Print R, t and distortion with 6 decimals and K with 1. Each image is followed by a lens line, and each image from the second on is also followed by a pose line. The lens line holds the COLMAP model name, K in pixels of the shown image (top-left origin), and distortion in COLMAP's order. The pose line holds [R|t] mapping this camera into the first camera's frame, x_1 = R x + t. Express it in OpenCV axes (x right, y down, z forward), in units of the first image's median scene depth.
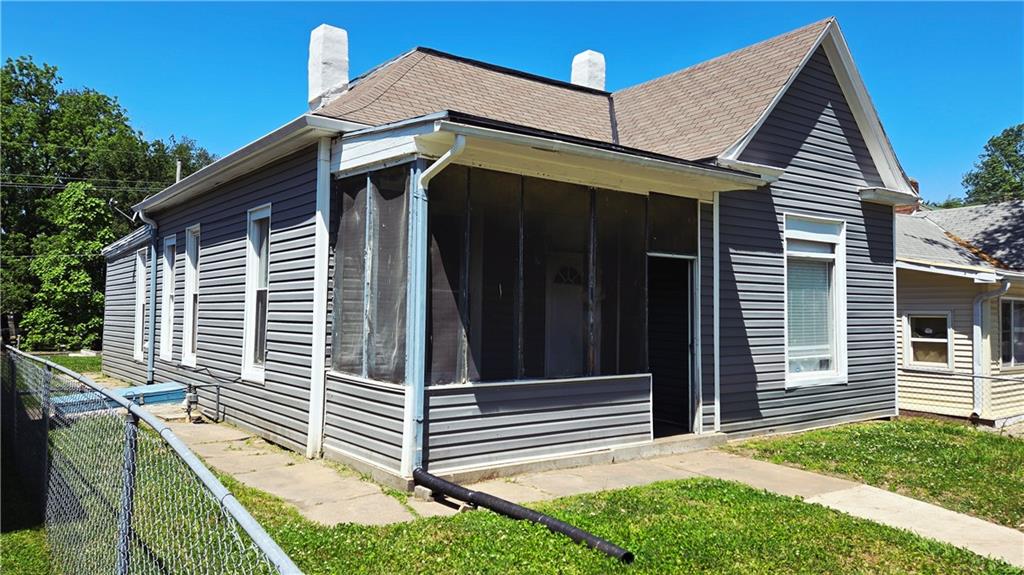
lens RADIAL K [[652.3, 0, 509.7], [0, 652.3, 280.7], [0, 0, 1]] dist [0.053625, -0.002632]
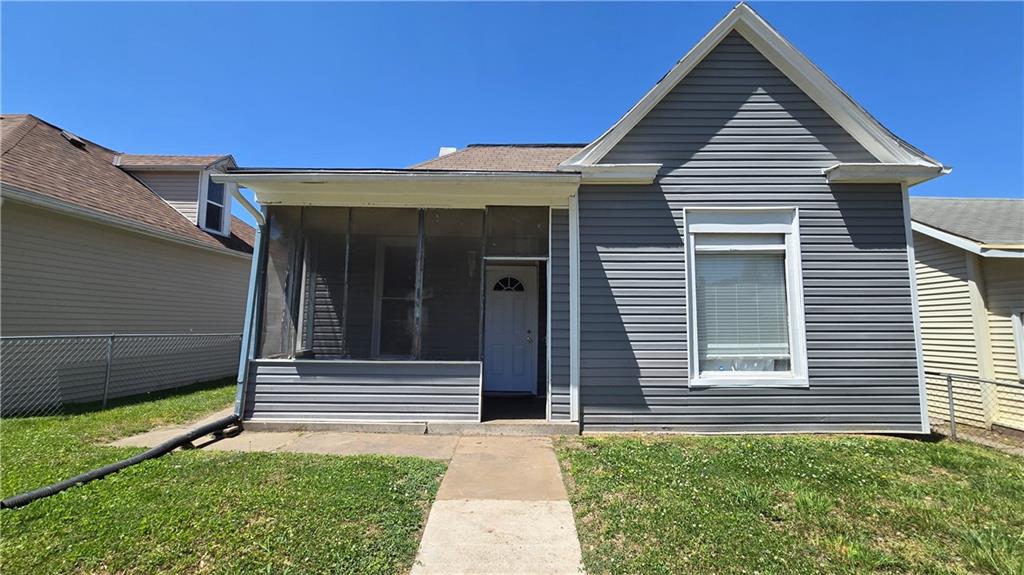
lens RADIAL K [[389.7, 0, 512.0], [0, 389.7, 287.5], [0, 0, 1]] dist [0.002611, 0.000241]
pose [[0.829680, -0.058715, -0.555143, 0.538247], [0.029432, 0.997671, -0.061531, 0.047086], [0.557462, 0.034712, 0.829476, 0.382692]]
